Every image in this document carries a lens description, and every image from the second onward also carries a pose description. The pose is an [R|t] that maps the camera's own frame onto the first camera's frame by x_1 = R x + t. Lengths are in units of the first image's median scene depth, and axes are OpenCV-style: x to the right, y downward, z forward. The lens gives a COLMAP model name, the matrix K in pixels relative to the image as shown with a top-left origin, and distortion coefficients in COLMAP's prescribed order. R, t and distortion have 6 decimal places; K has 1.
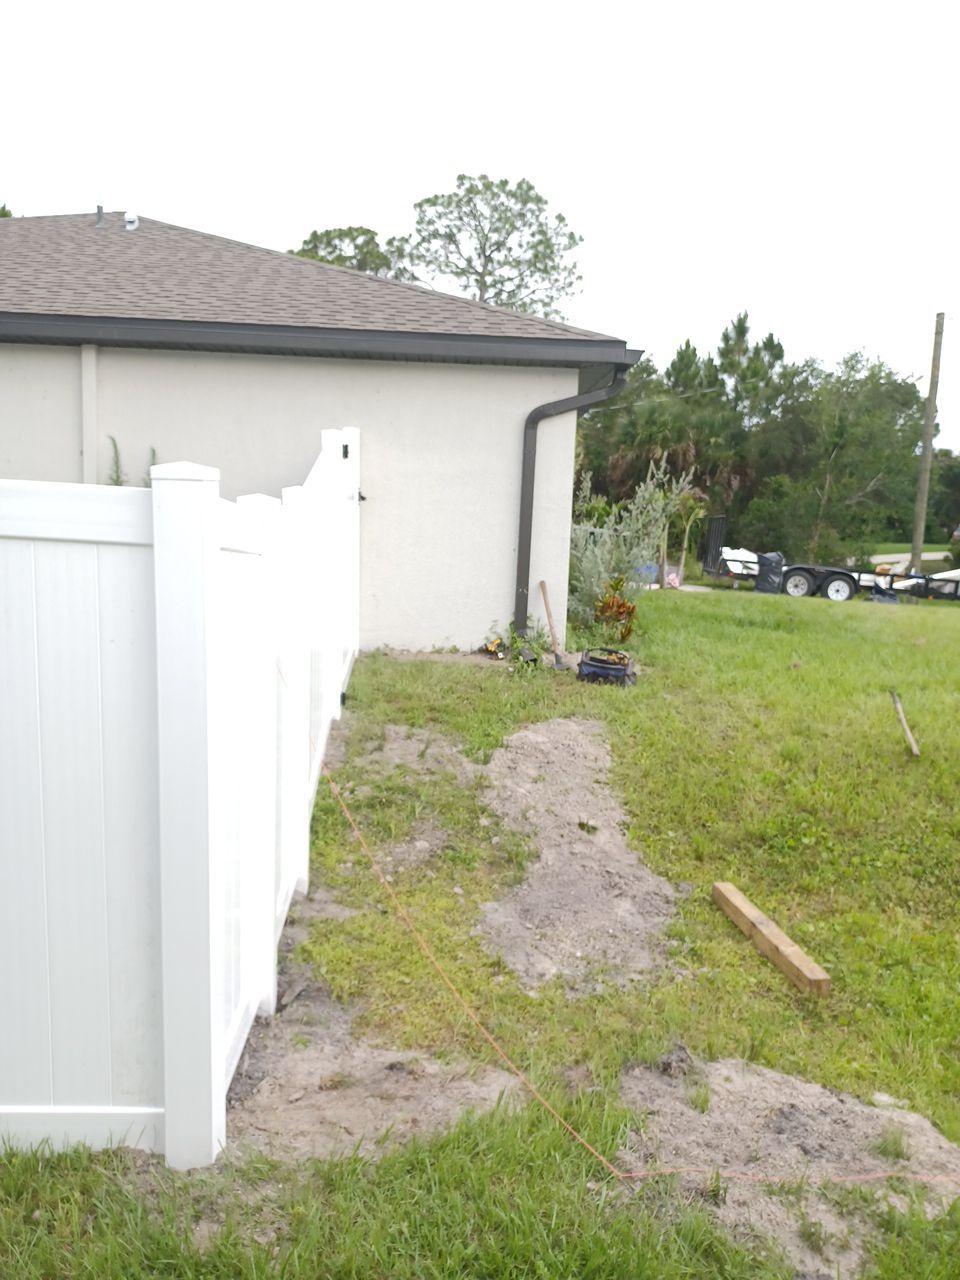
lens RADIAL K [[923.7, 0, 483.0], [0, 923.7, 646.5], [0, 0, 1]] dist [0.057175, -0.042851]
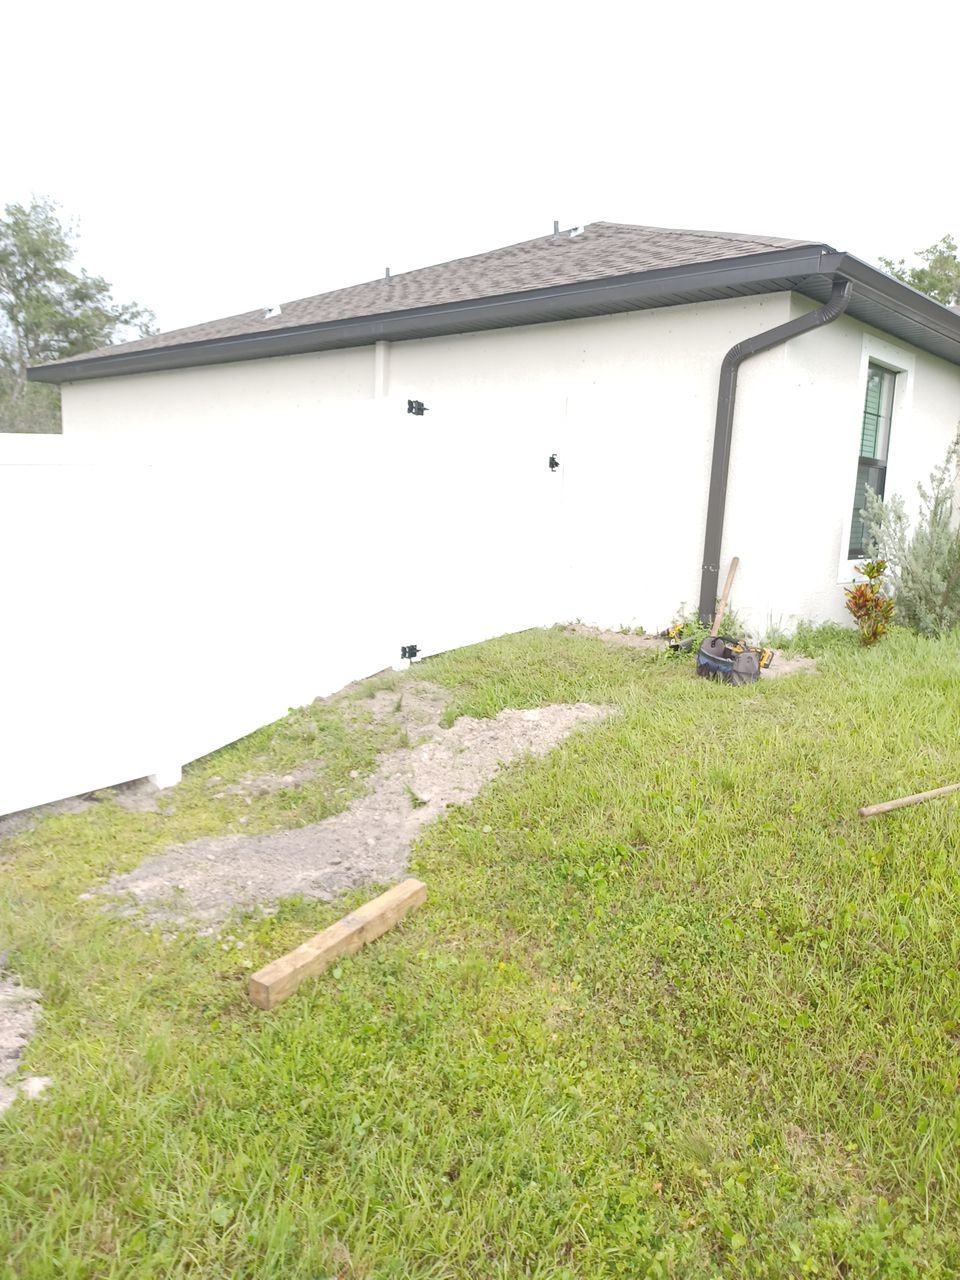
lens RADIAL K [[923.7, 0, 483.0], [0, 923.7, 646.5], [0, 0, 1]] dist [0.057175, -0.042851]
pose [[0.724988, 0.100238, -0.681428, 0.499176], [-0.112970, 0.993260, 0.025916, 0.012292], [0.679433, 0.058192, 0.731426, 0.254765]]
